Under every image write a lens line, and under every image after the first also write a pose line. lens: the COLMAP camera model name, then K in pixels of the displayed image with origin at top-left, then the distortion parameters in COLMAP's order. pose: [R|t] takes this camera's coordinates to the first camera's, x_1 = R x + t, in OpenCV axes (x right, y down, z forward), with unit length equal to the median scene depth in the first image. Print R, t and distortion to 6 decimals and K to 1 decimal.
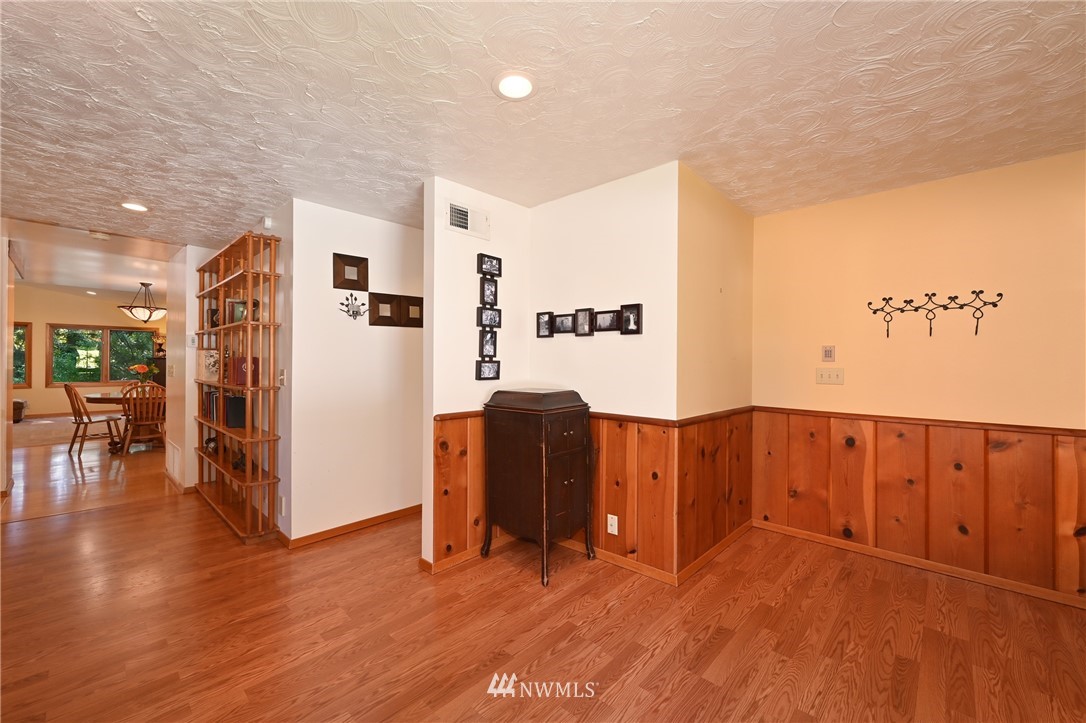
lens RADIAL K [[435.6, 0, 543.0], [0, 435.6, 361.5], [0, 0, 1]] dist [-0.000739, -0.000453]
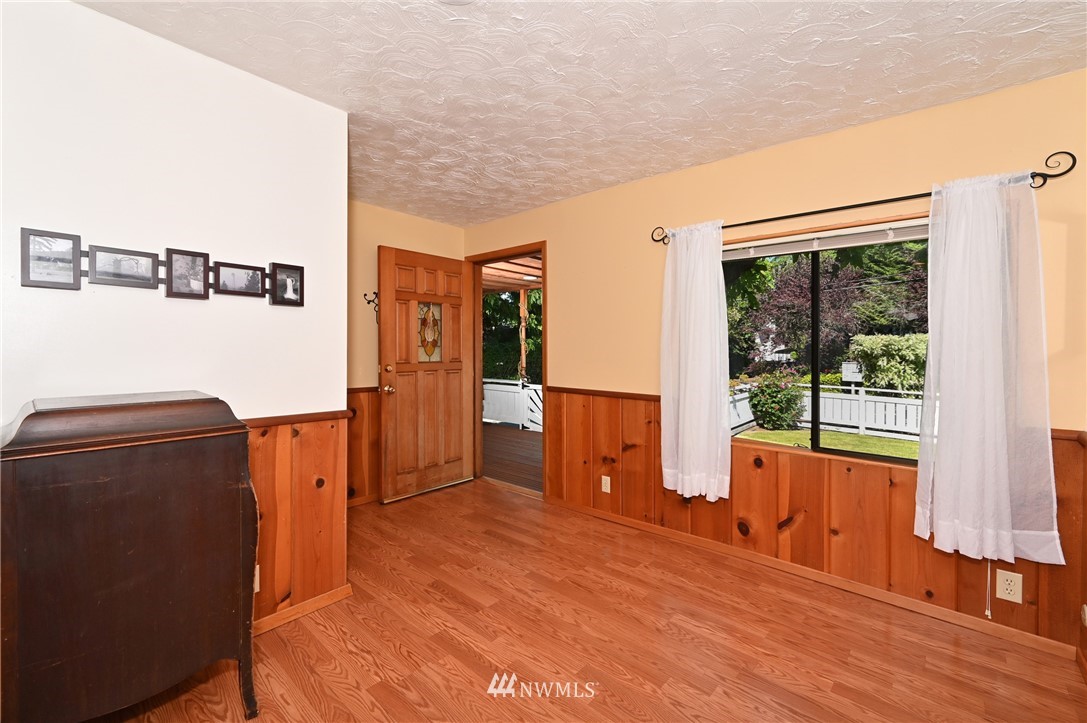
lens RADIAL K [[453.1, 0, 565.7], [0, 453.1, 349.5], [0, 0, 1]] dist [-0.000520, -0.000118]
pose [[-0.046724, -0.009577, 0.998862, -0.601851], [-0.008132, 0.999925, 0.009207, 0.001676], [-0.998875, -0.007693, -0.046798, 0.575988]]
